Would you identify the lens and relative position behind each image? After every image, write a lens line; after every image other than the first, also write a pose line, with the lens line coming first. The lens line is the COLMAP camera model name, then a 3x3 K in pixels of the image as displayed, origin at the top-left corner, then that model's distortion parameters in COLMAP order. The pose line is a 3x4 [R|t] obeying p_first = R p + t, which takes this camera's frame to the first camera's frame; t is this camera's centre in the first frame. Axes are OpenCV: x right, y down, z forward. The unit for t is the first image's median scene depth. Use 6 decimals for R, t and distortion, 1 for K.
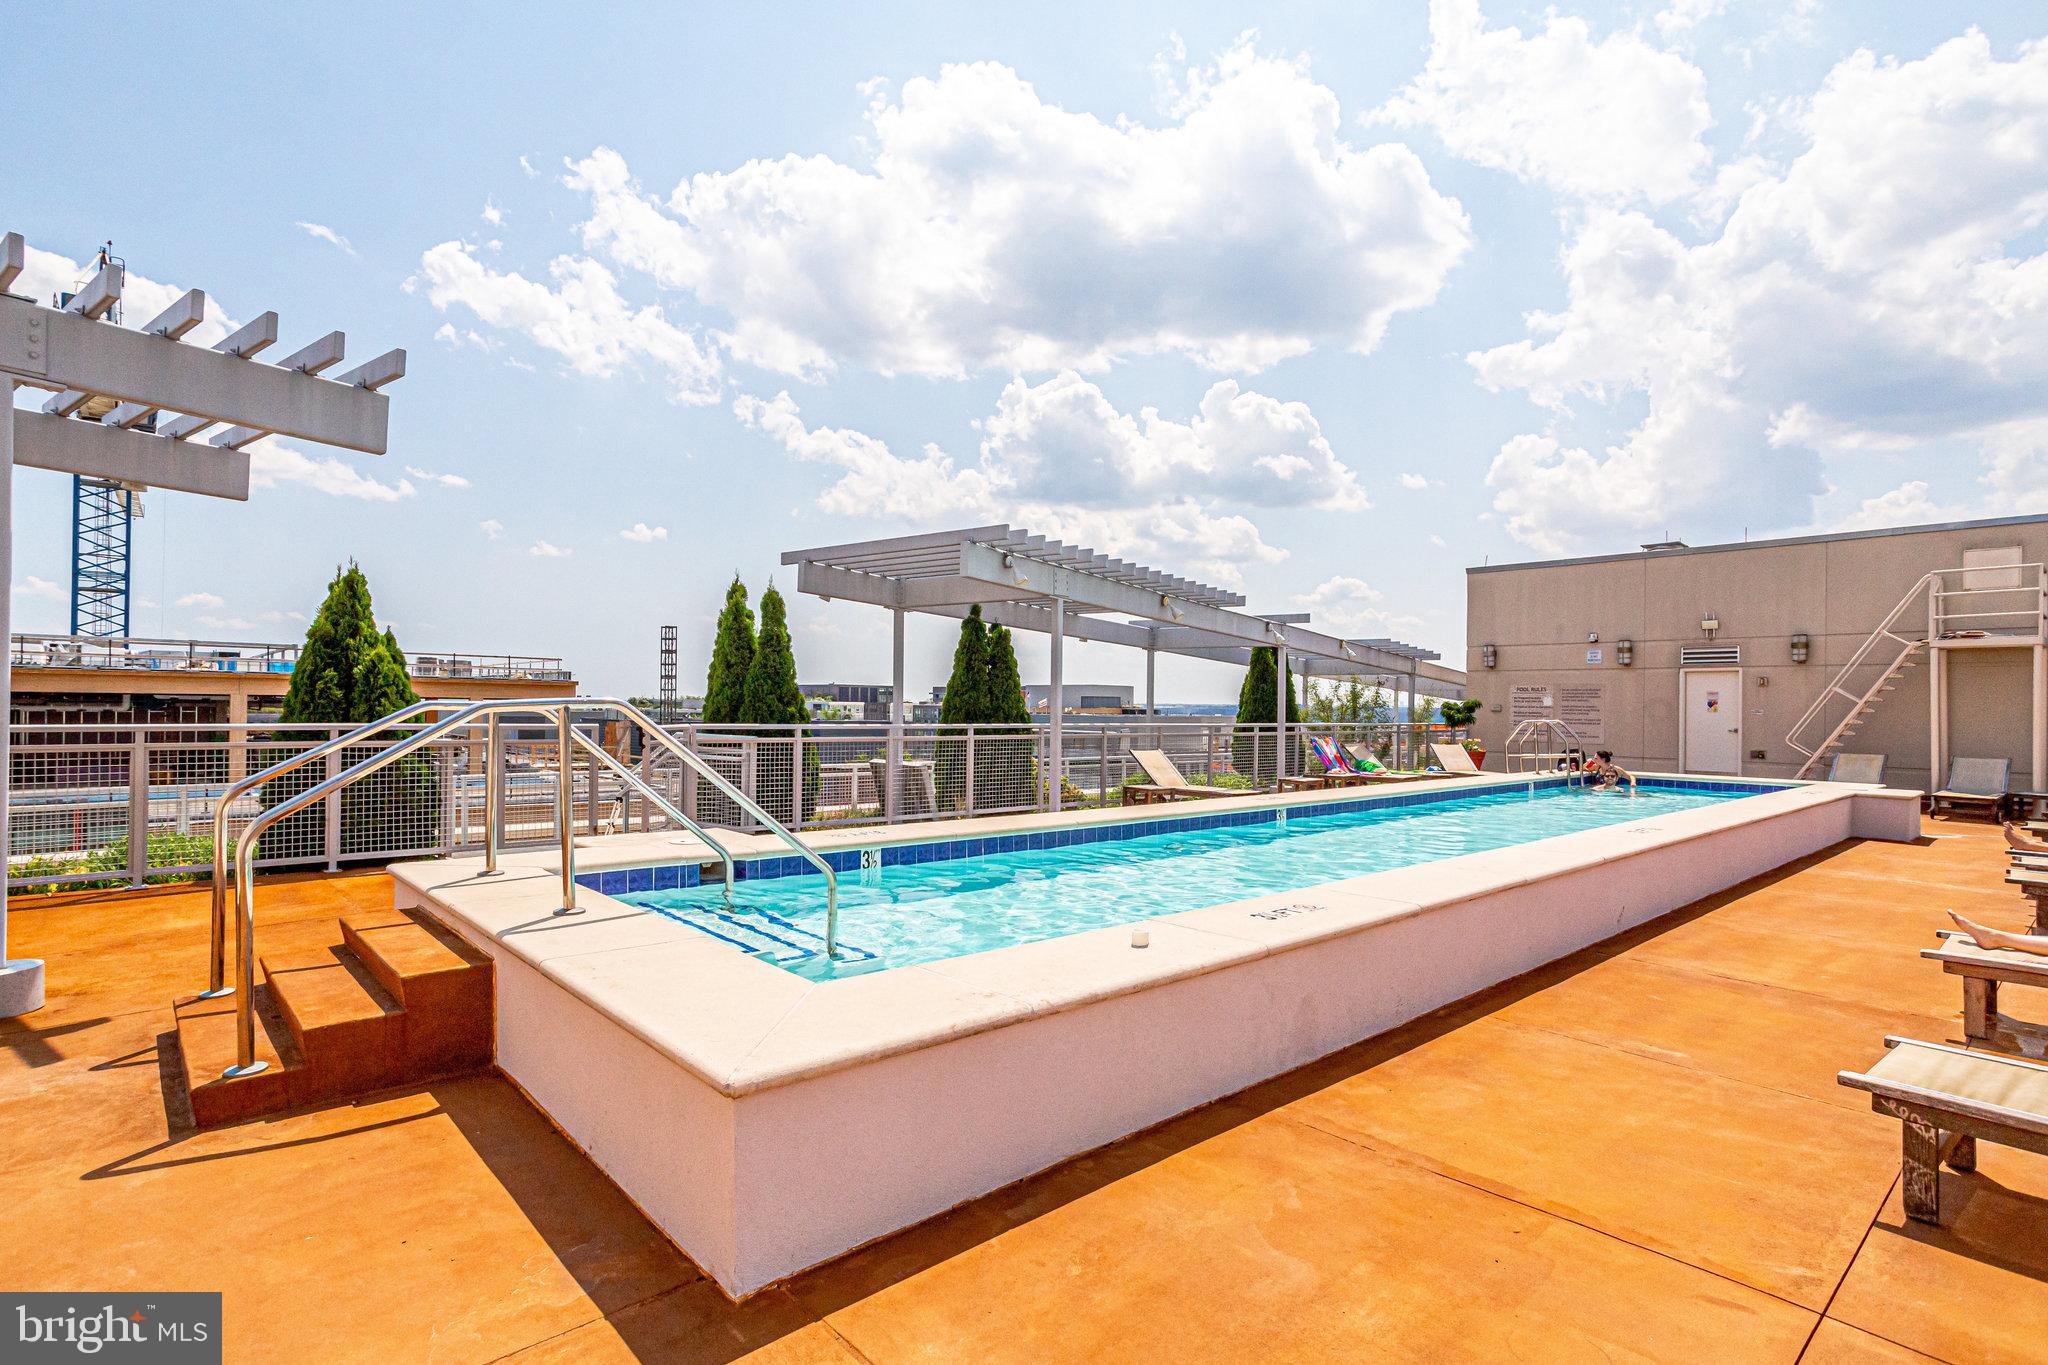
lens RADIAL K [[1005.2, 0, 1024.0], [0, 1005.2, 682.5], [0, 0, 1]] dist [-0.041703, 0.026657]
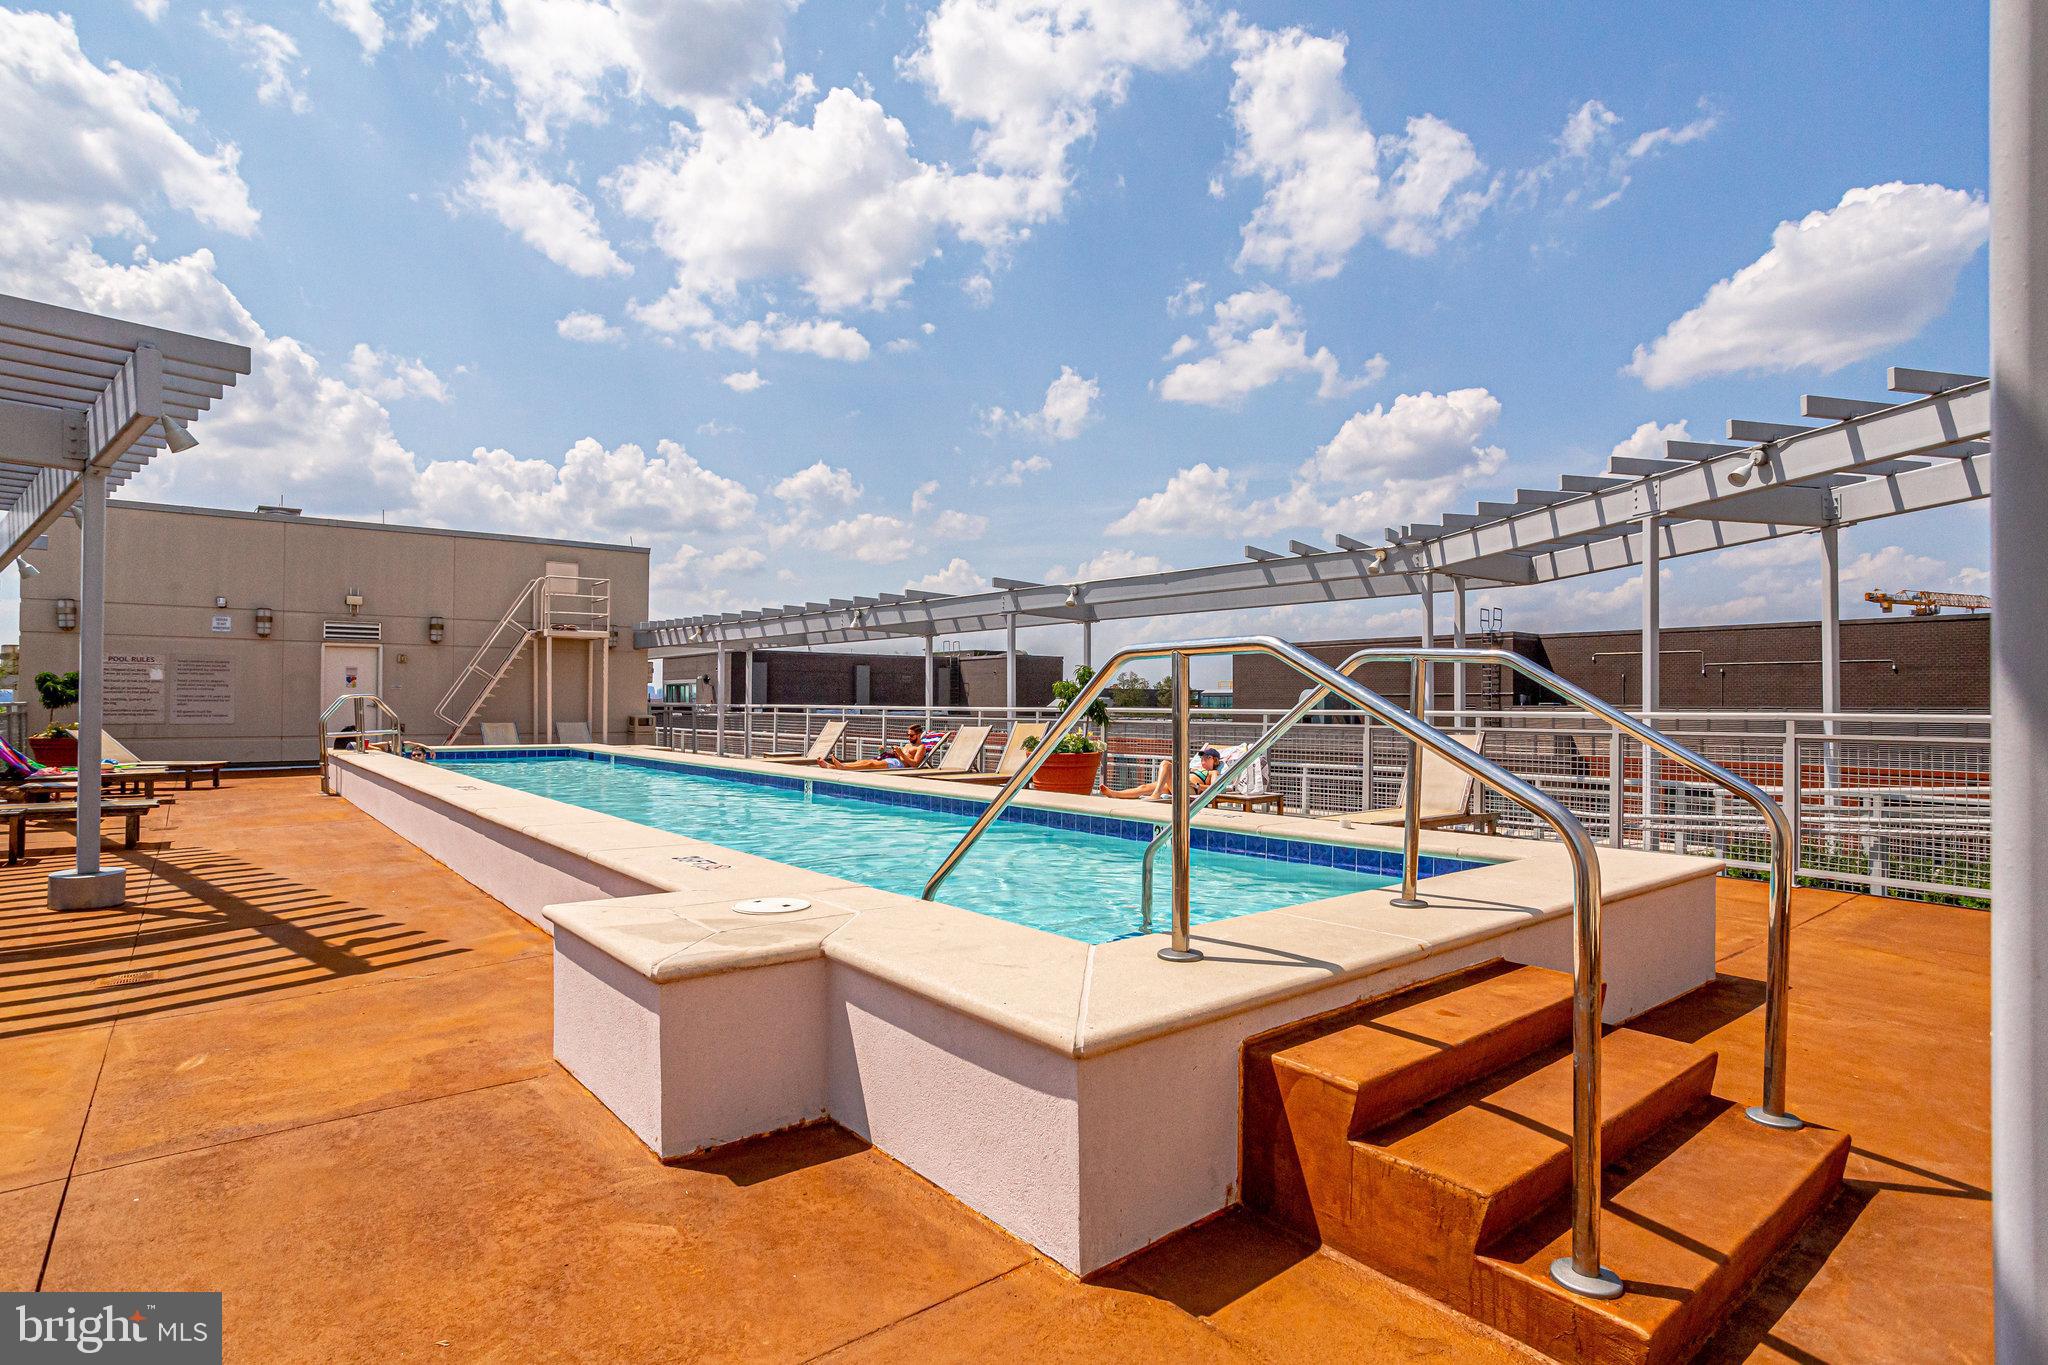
lens RADIAL K [[1024.5, 0, 1018.2], [0, 1024.5, 684.2], [0, 0, 1]] dist [-0.062216, 0.029621]
pose [[0.058387, 0.000909, 0.998294, -0.274785], [-0.029854, 0.999554, 0.000835, 0.005626], [-0.997848, -0.029851, 0.058388, 0.265333]]
